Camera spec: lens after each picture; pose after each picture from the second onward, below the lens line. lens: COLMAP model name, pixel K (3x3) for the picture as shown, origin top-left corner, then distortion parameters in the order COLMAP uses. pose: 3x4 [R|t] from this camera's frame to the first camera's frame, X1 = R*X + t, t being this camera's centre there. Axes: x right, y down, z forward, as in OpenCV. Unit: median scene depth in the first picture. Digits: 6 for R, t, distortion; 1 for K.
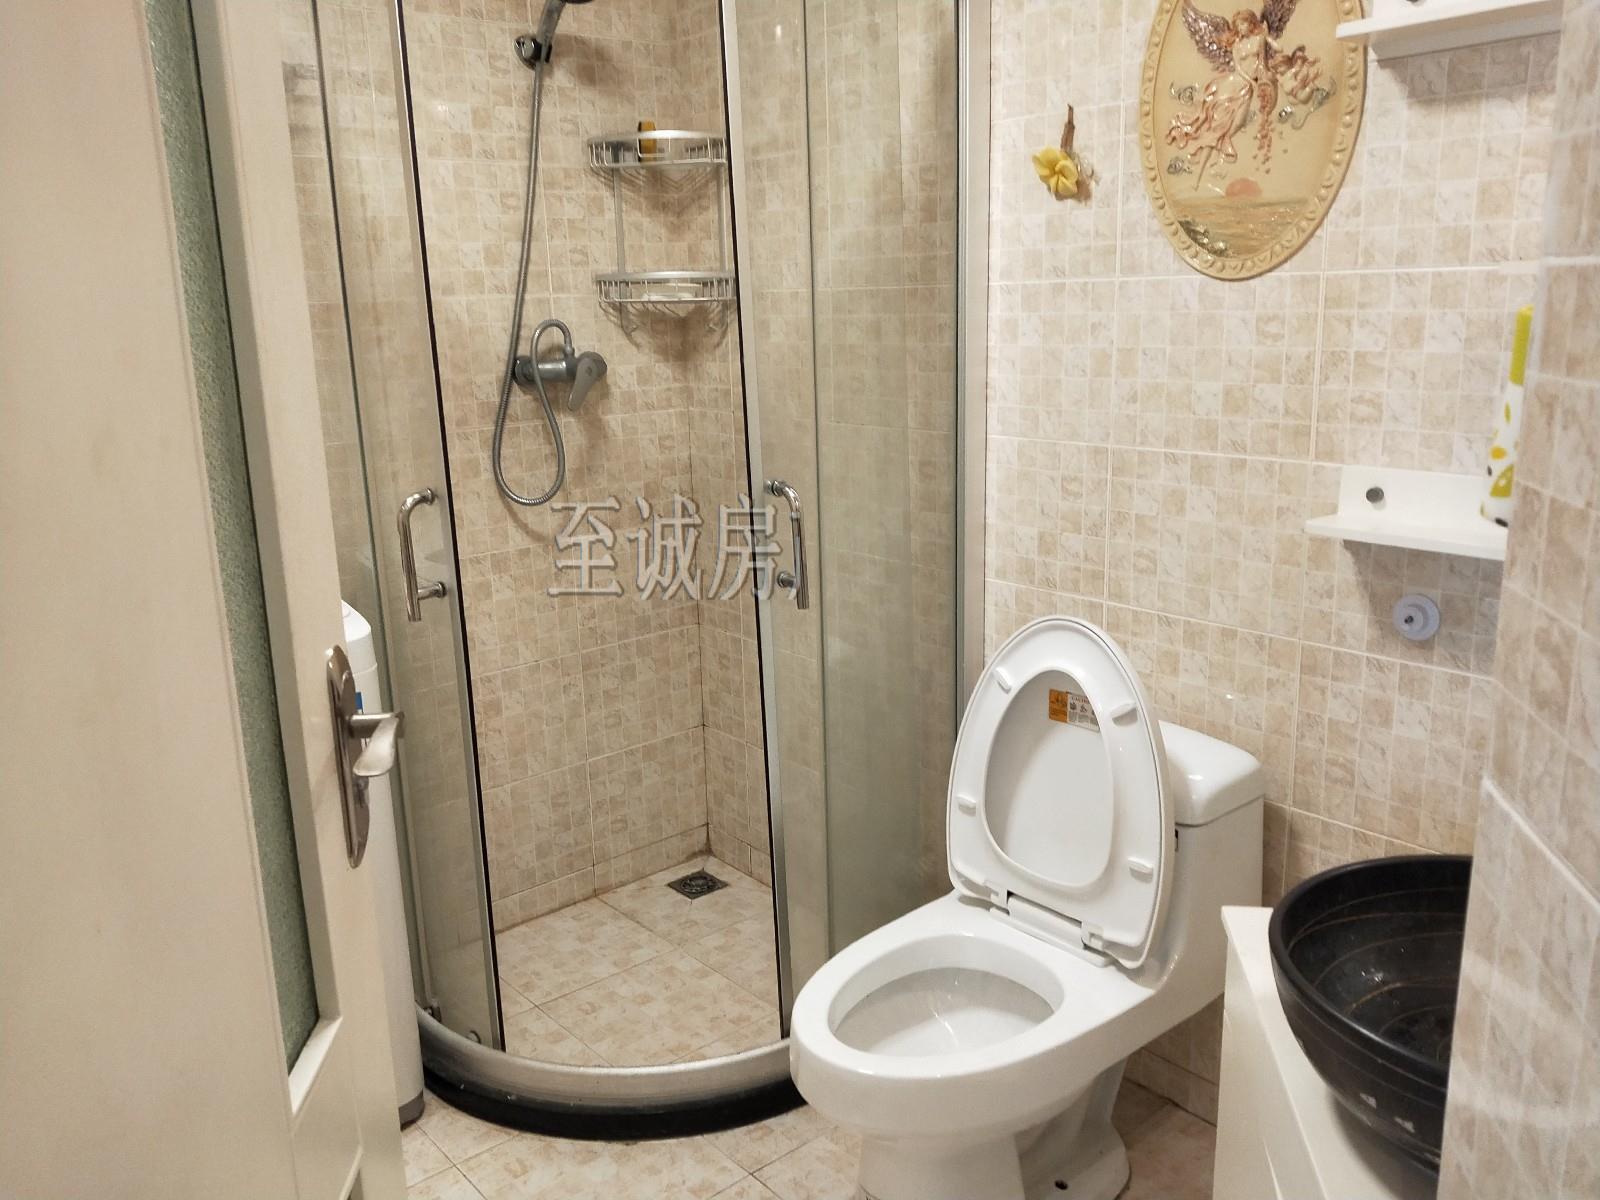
lens RADIAL K [[1279.7, 0, 795.5], [0, 1279.7, 608.4], [0, 0, 1]] dist [0.001856, -0.001659]
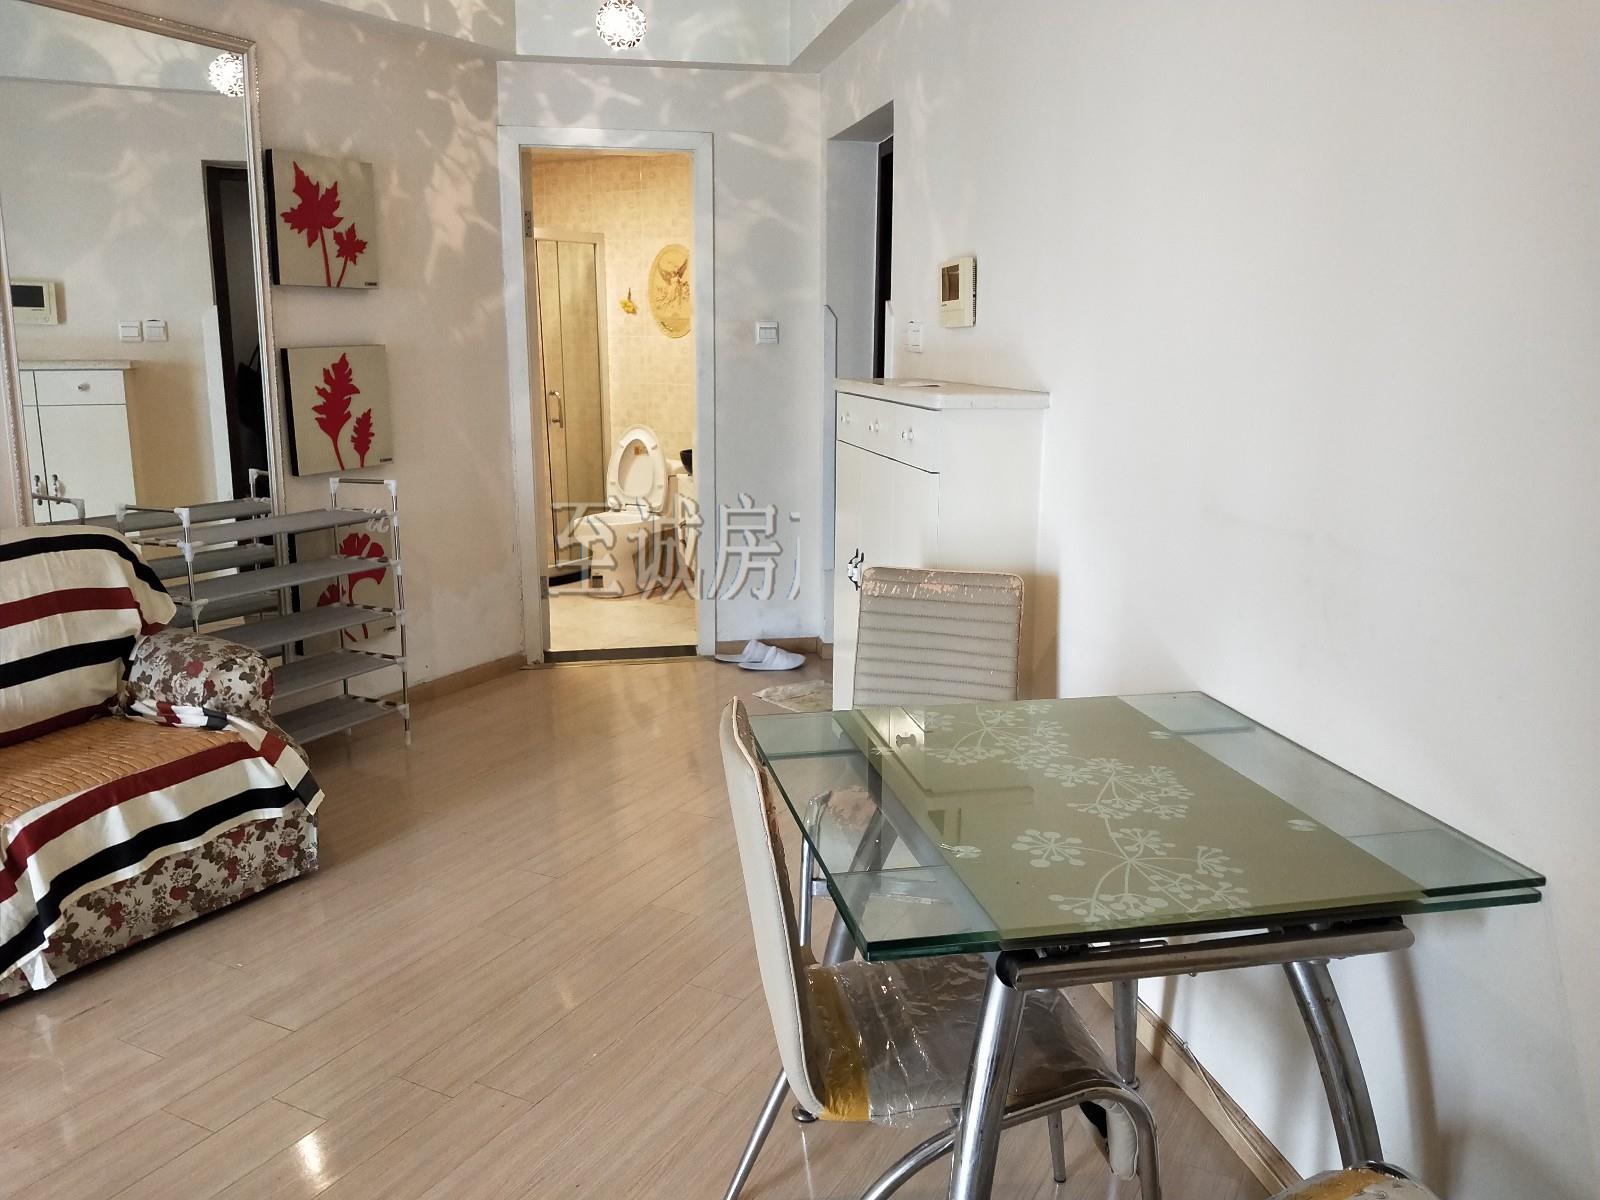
lens RADIAL K [[1279.7, 0, 800.9], [0, 1279.7, 587.6], [0, 0, 1]] dist [0.001856, -0.001659]
pose [[0.935620, -0.050188, 0.349422, -0.639606], [0.061682, 0.997857, -0.021835, 0.559064], [-0.347577, 0.041982, 0.936711, -2.522665]]
